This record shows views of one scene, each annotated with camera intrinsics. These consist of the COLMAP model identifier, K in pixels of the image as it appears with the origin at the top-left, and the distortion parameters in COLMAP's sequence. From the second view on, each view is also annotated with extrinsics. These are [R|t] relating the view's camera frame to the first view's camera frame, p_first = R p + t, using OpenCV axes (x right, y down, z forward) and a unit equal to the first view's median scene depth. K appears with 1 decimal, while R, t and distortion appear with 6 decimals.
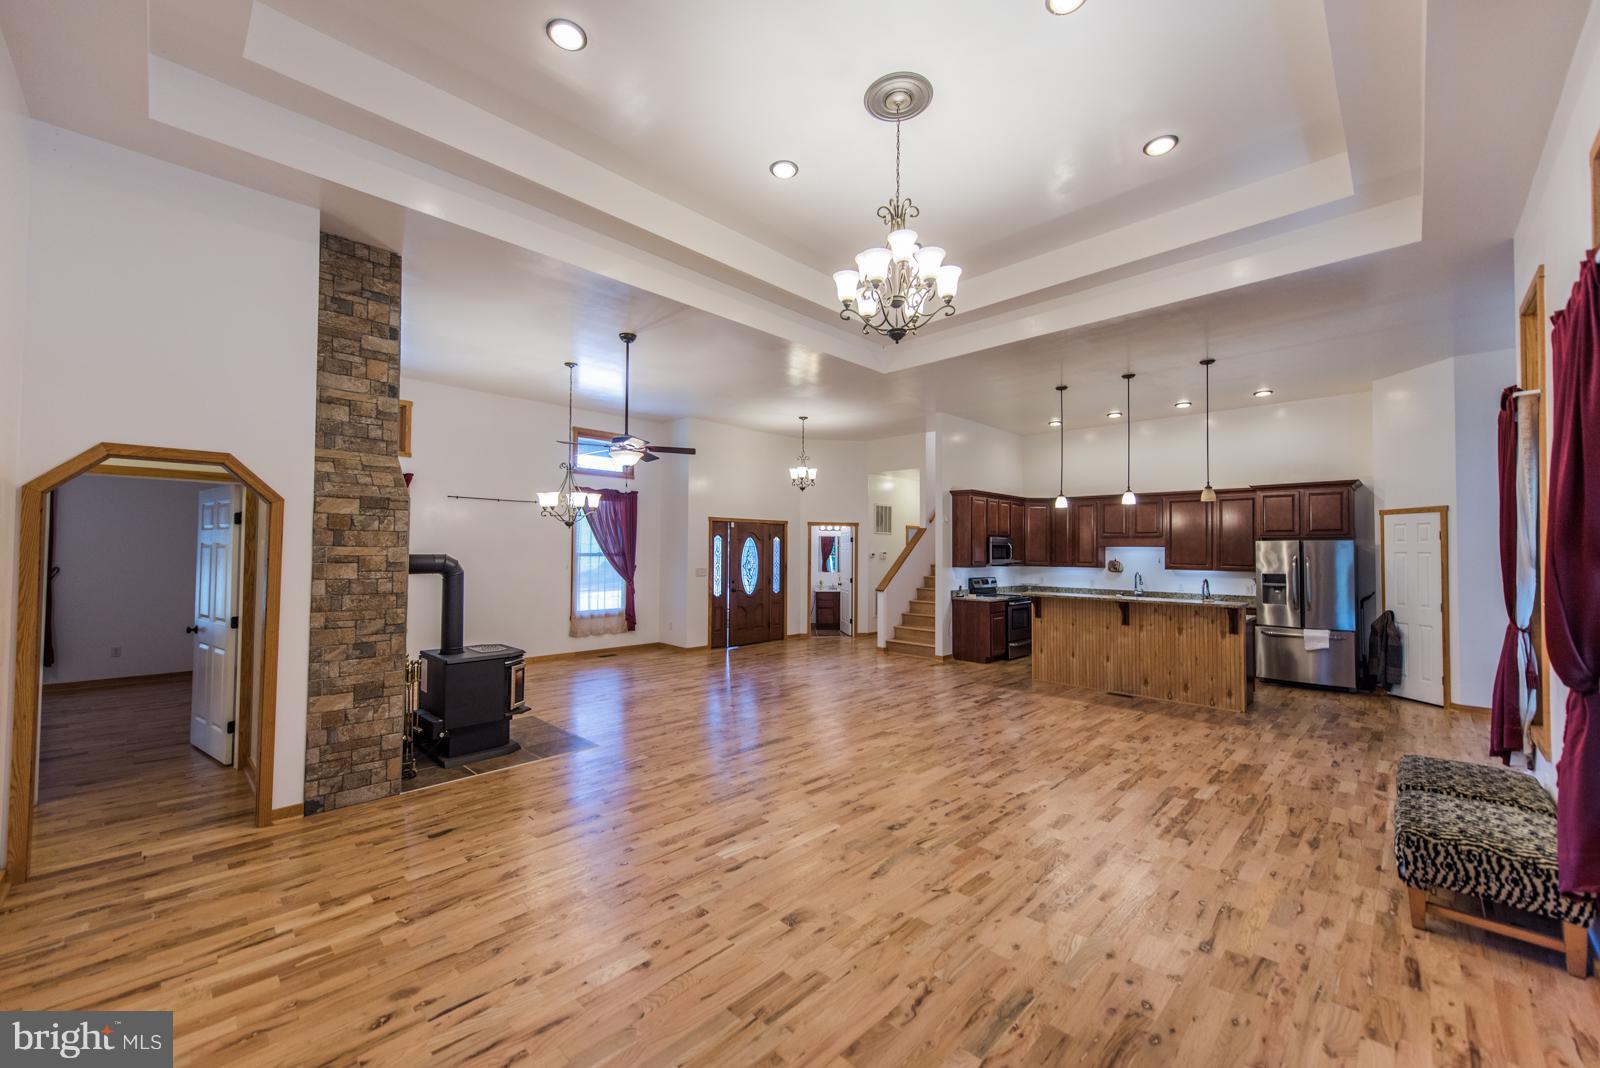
lens RADIAL K [[624.4, 0, 797.8], [0, 624.4, 534.9], [0, 0, 1]] dist [0.019395, -0.006079]
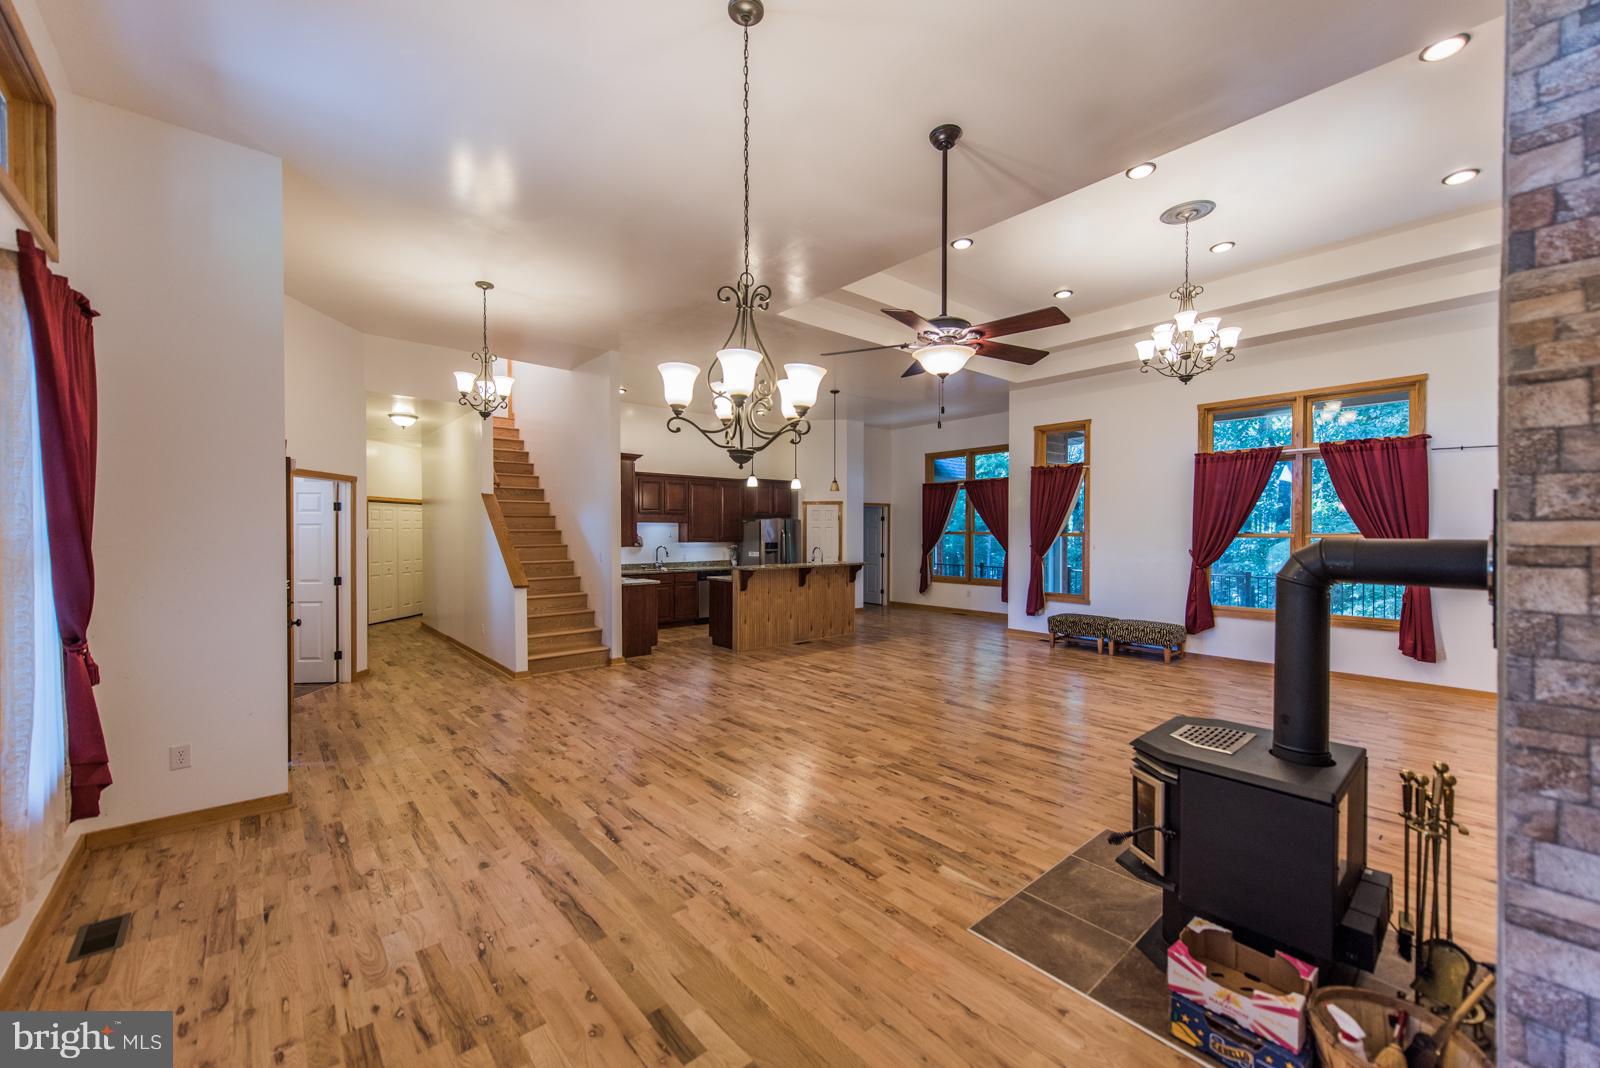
lens RADIAL K [[624.4, 0, 797.8], [0, 624.4, 534.9], [0, 0, 1]] dist [0.019395, -0.006079]
pose [[0.079410, -0.015183, 0.996726, -0.965710], [-0.025599, 0.999523, 0.017266, 0.028170], [-0.996513, -0.026887, 0.078984, 1.247866]]
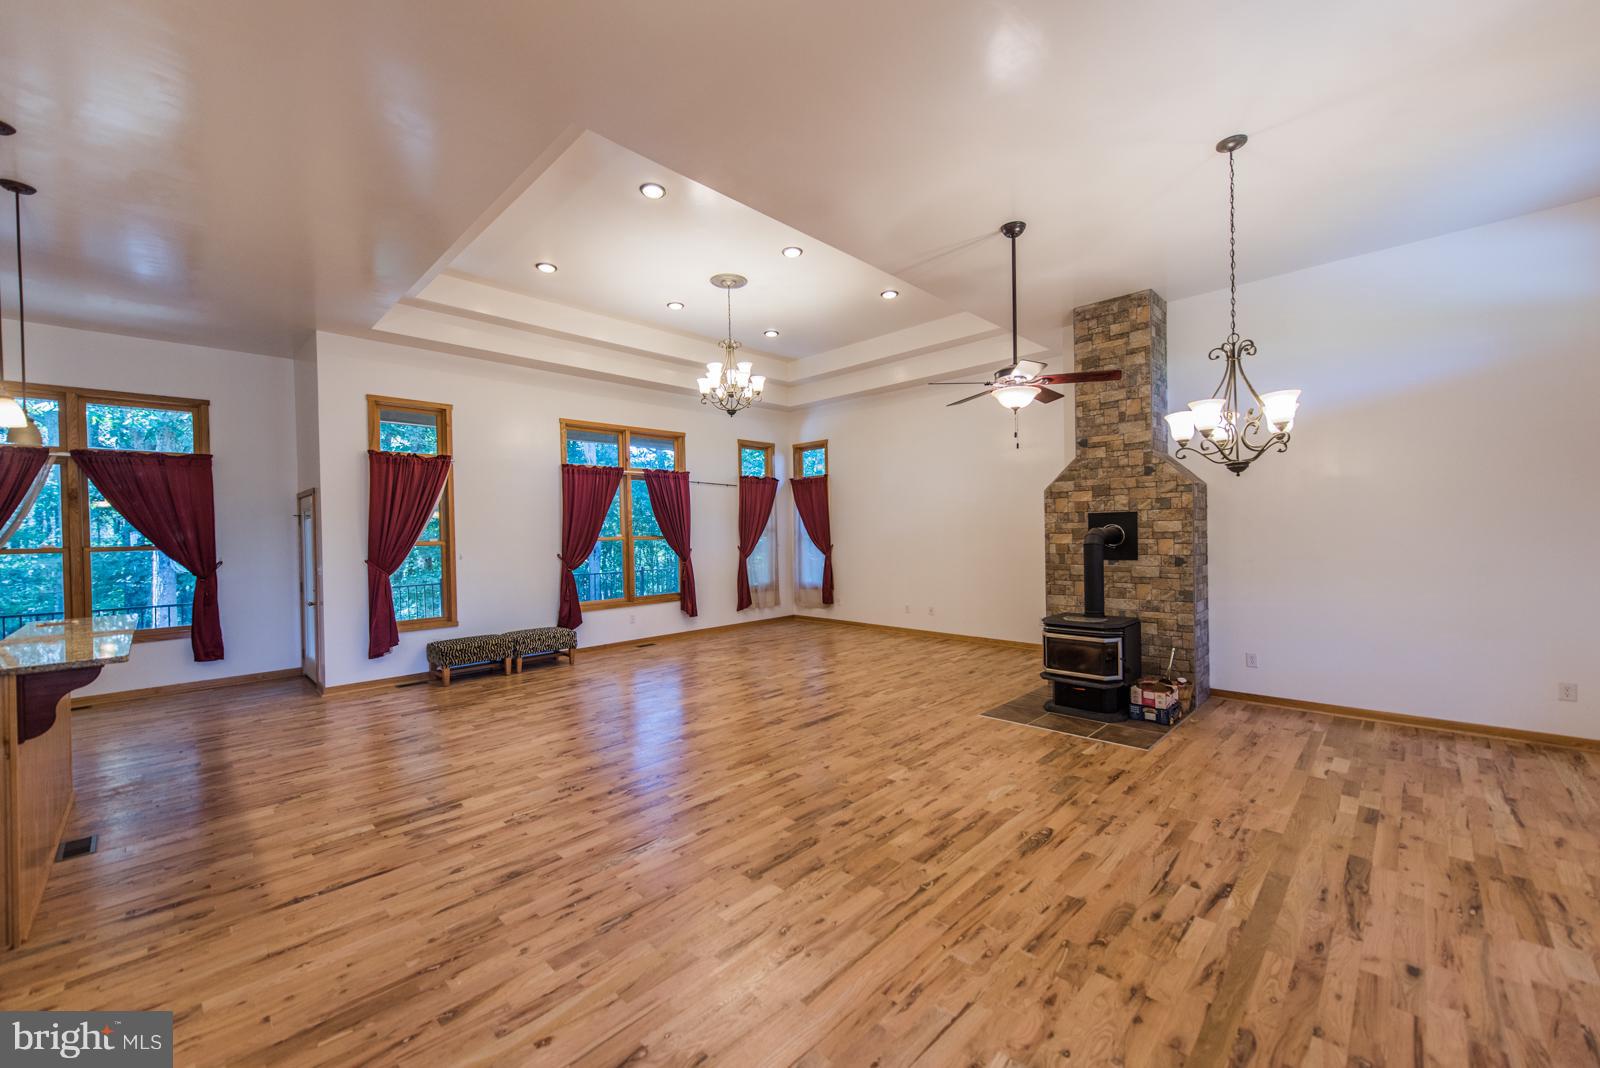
lens RADIAL K [[624.4, 0, 797.8], [0, 624.4, 534.9], [0, 0, 1]] dist [0.019395, -0.006079]
pose [[-0.999940, 0.010917, 0.000900, -0.023413], [0.010896, 0.999733, -0.020368, 0.055592], [-0.001123, -0.020357, -0.999792, 1.993193]]
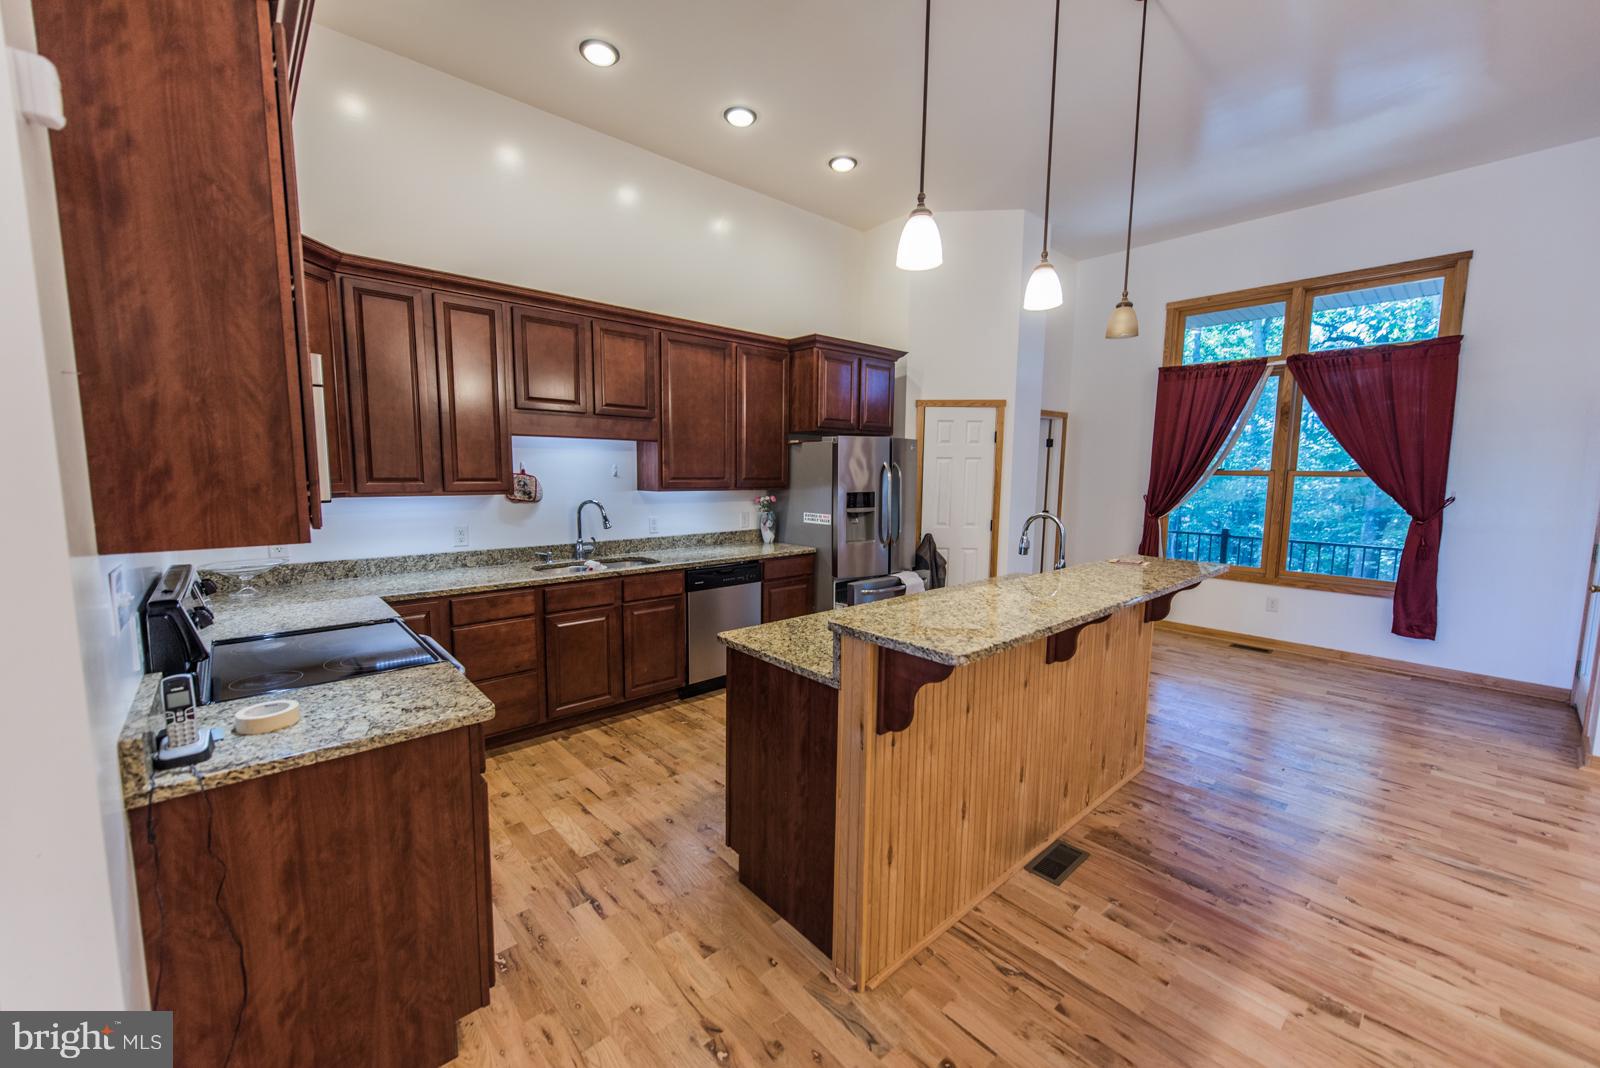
lens RADIAL K [[624.4, 0, 797.8], [0, 624.4, 534.9], [0, 0, 1]] dist [0.019395, -0.006079]
pose [[0.063112, -0.117217, 0.991099, 0.238540], [-0.036212, 0.992156, 0.119648, 0.049972], [-0.997349, -0.043441, 0.058373, 1.537830]]
